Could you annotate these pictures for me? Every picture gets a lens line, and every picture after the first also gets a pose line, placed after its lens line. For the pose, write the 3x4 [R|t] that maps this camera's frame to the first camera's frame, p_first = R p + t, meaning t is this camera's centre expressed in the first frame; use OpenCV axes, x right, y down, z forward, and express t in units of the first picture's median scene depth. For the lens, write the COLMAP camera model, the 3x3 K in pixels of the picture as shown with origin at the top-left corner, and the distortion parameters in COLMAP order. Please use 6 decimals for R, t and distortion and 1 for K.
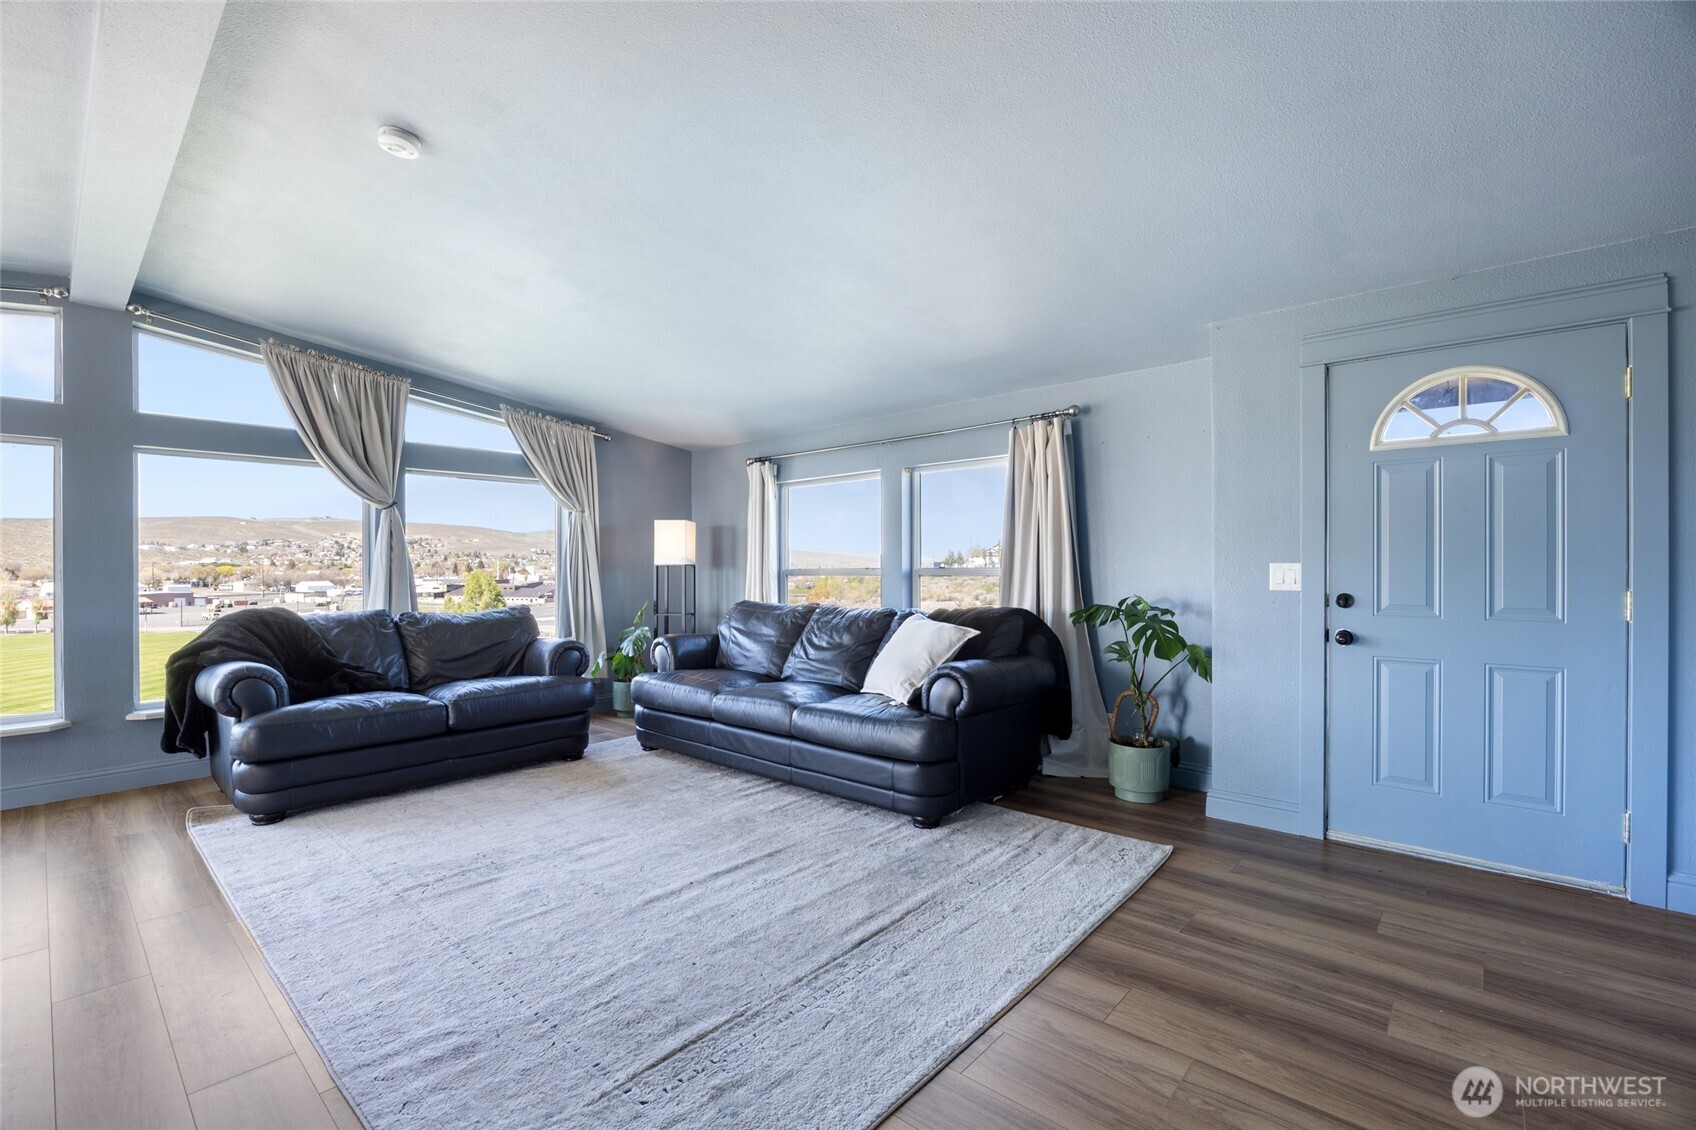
lens RADIAL K [[724.1, 0, 850.5], [0, 724.1, 565.5], [0, 0, 1]] dist [-0.019847, 0.001279]
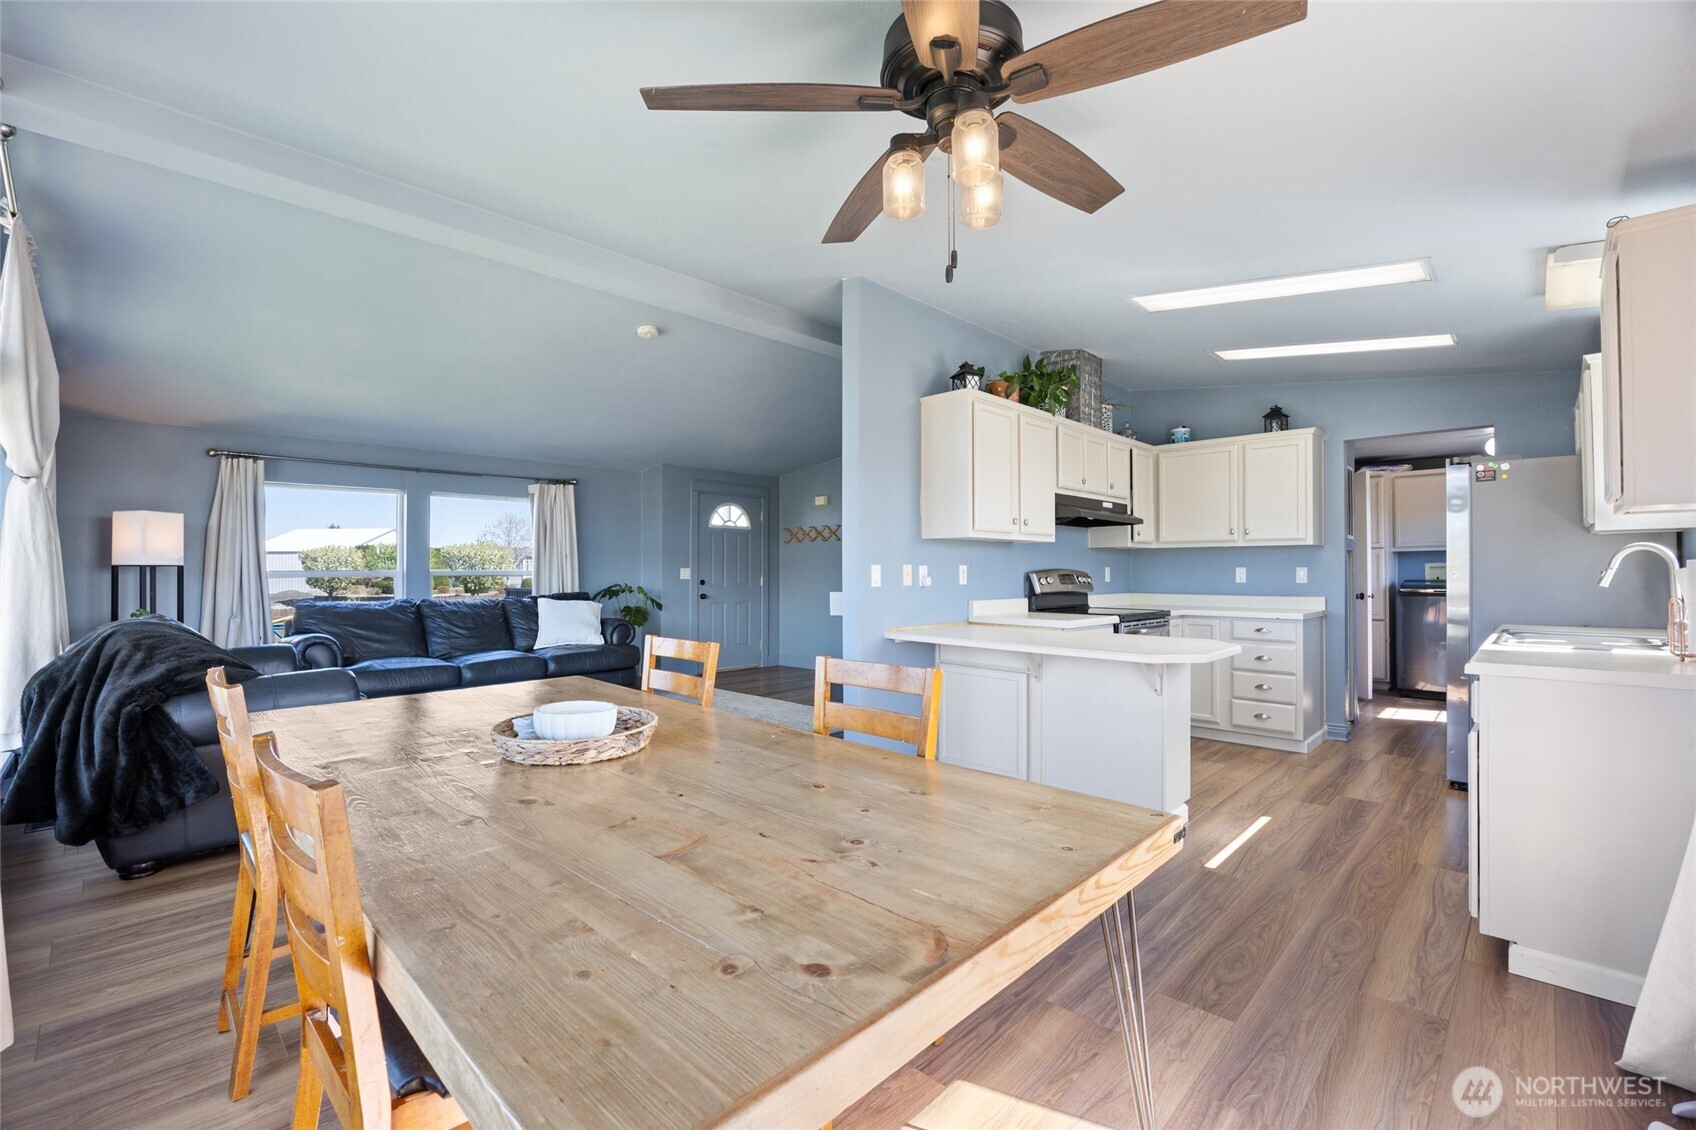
lens RADIAL K [[724.1, 0, 850.5], [0, 724.1, 565.5], [0, 0, 1]] dist [-0.019847, 0.001279]
pose [[0.050388, 0.011343, 0.998665, -1.881327], [0.002613, 0.999931, -0.011489, 0.017955], [-0.998726, 0.003188, 0.050354, 0.301917]]
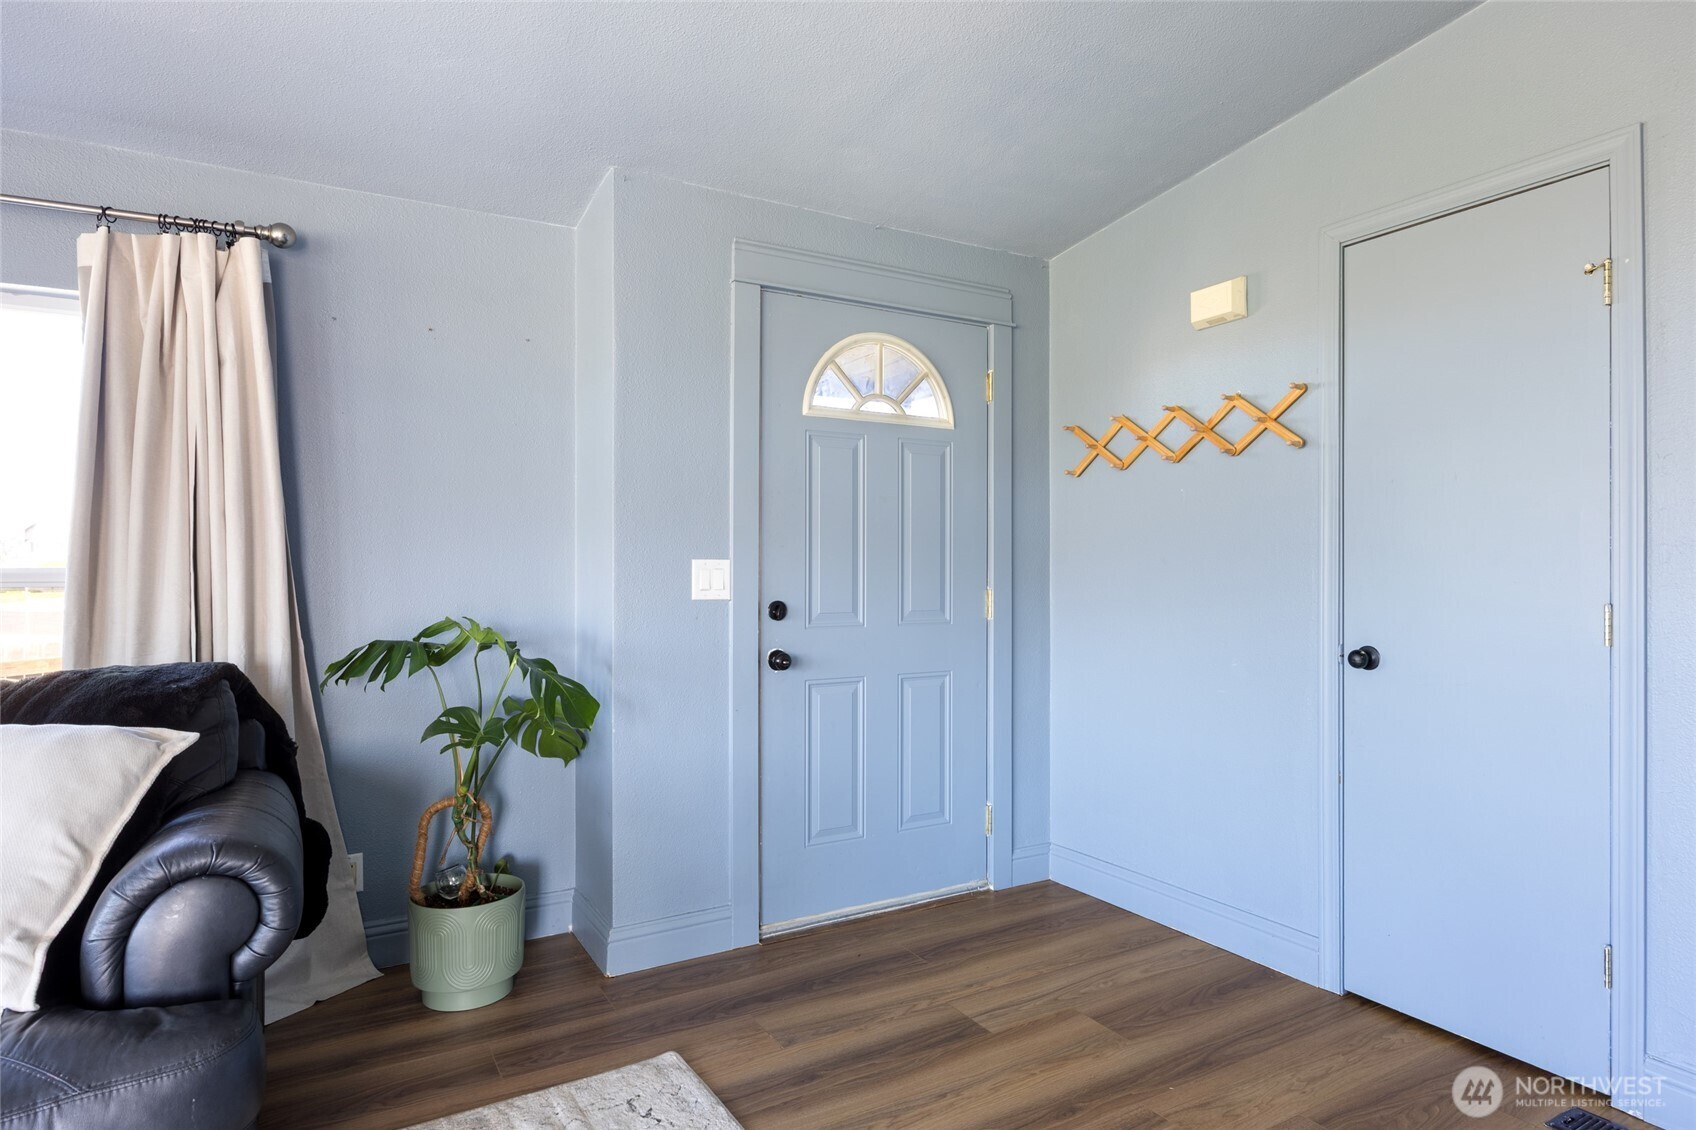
lens RADIAL K [[951.4, 0, 848.0], [0, 951.4, 565.0], [0, 0, 1]] dist [0.001247, 0.000692]
pose [[0.314826, 0.005171, 0.949135, -0.215934], [0.001577, 0.999981, -0.005971, 0.007466], [-0.949148, 0.003377, 0.314812, 0.592428]]
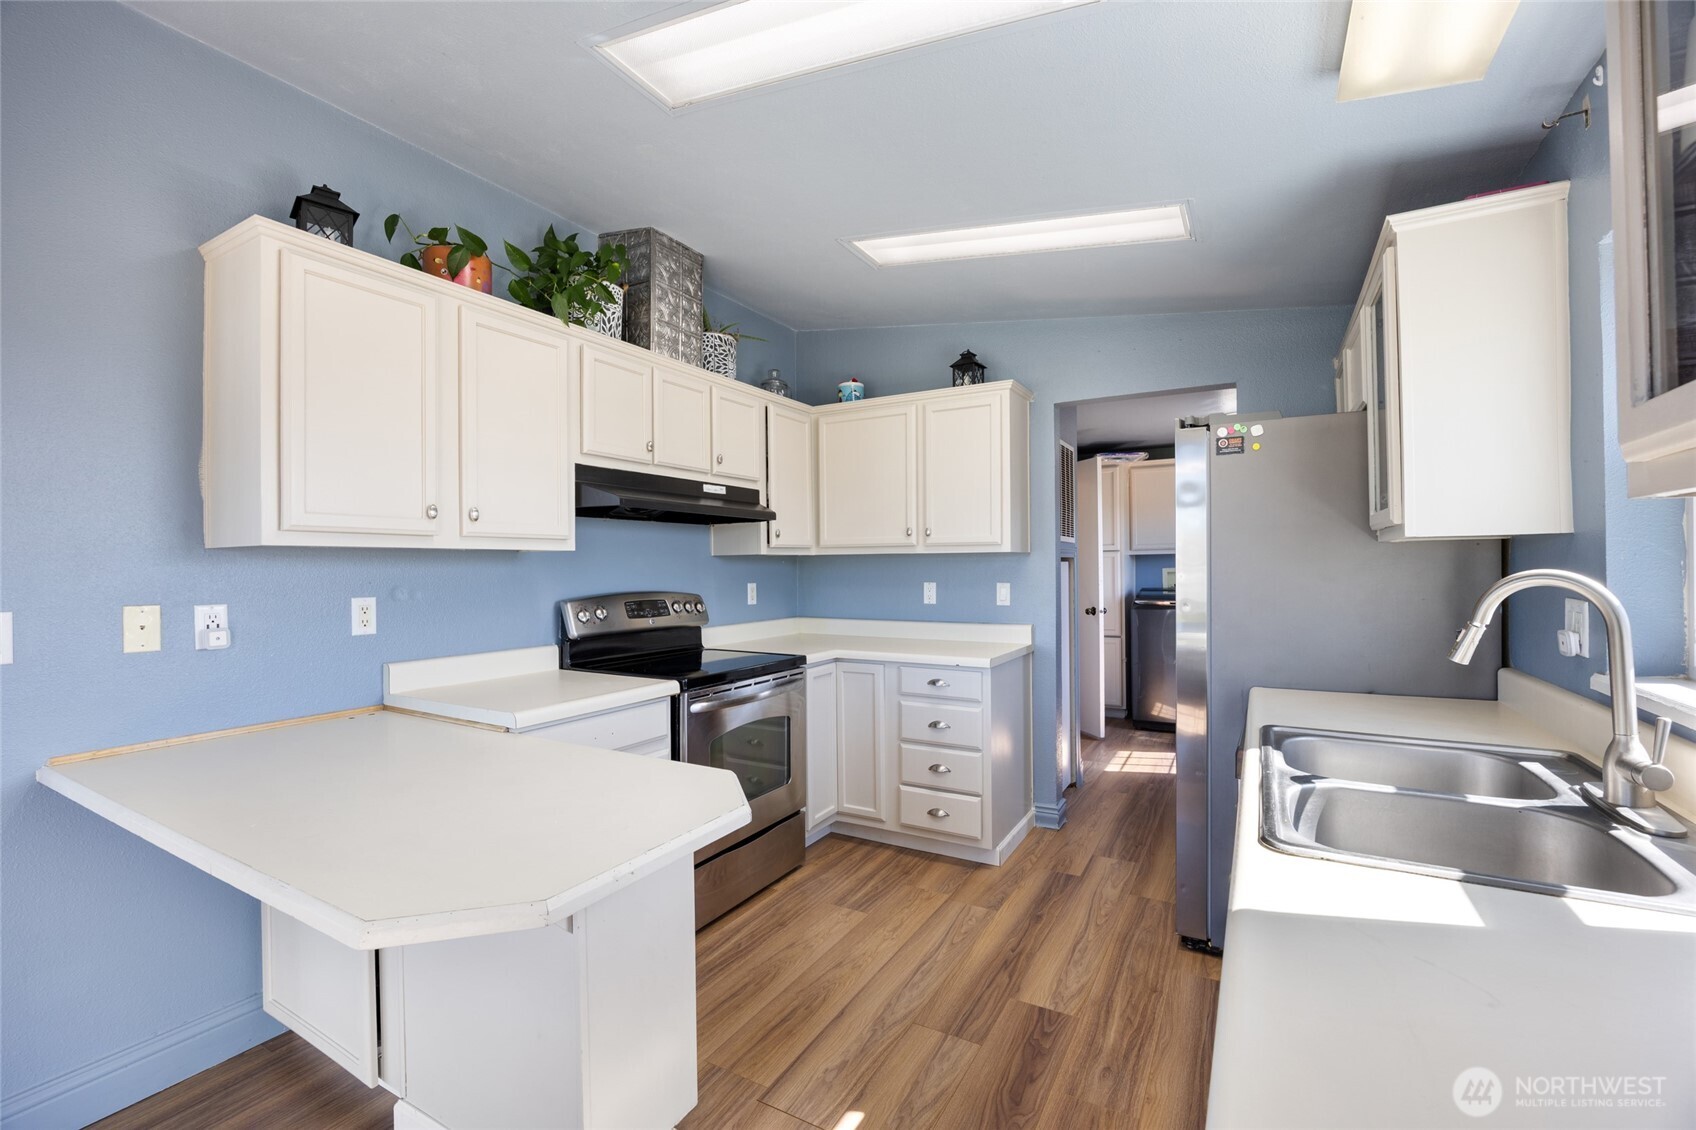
lens RADIAL K [[724.1, 0, 850.5], [0, 724.1, 565.5], [0, 0, 1]] dist [-0.019847, 0.001279]
pose [[-0.204286, 0.005402, 0.978896, -1.302264], [0.011067, 0.999934, -0.003208, -0.020133], [-0.978849, 0.010178, -0.204332, -0.149682]]
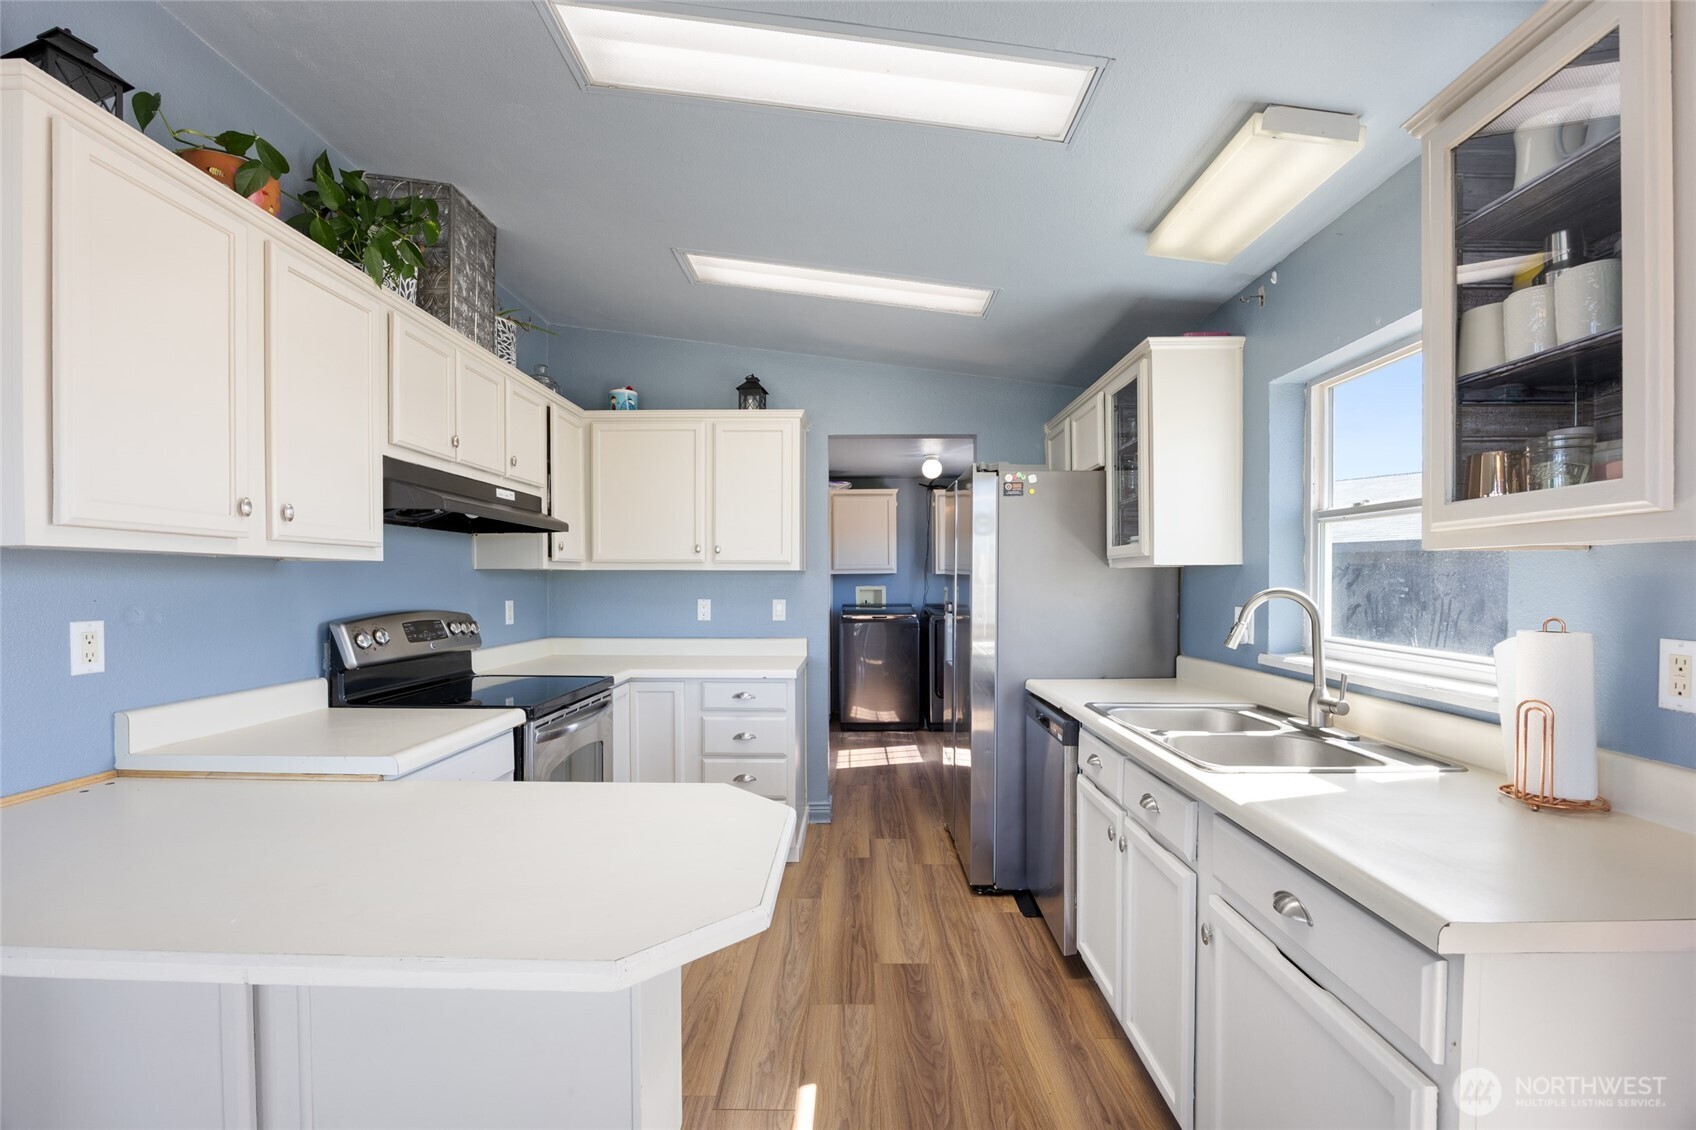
lens RADIAL K [[736.8, 0, 852.6], [0, 736.8, 591.1], [0, 0, 1]] dist [-0.018263, 0.000699]
pose [[-0.654302, -0.005805, 0.756211, -1.245839], [0.004135, 0.999928, 0.011254, -0.020744], [-0.756222, 0.010491, -0.654231, 0.091034]]
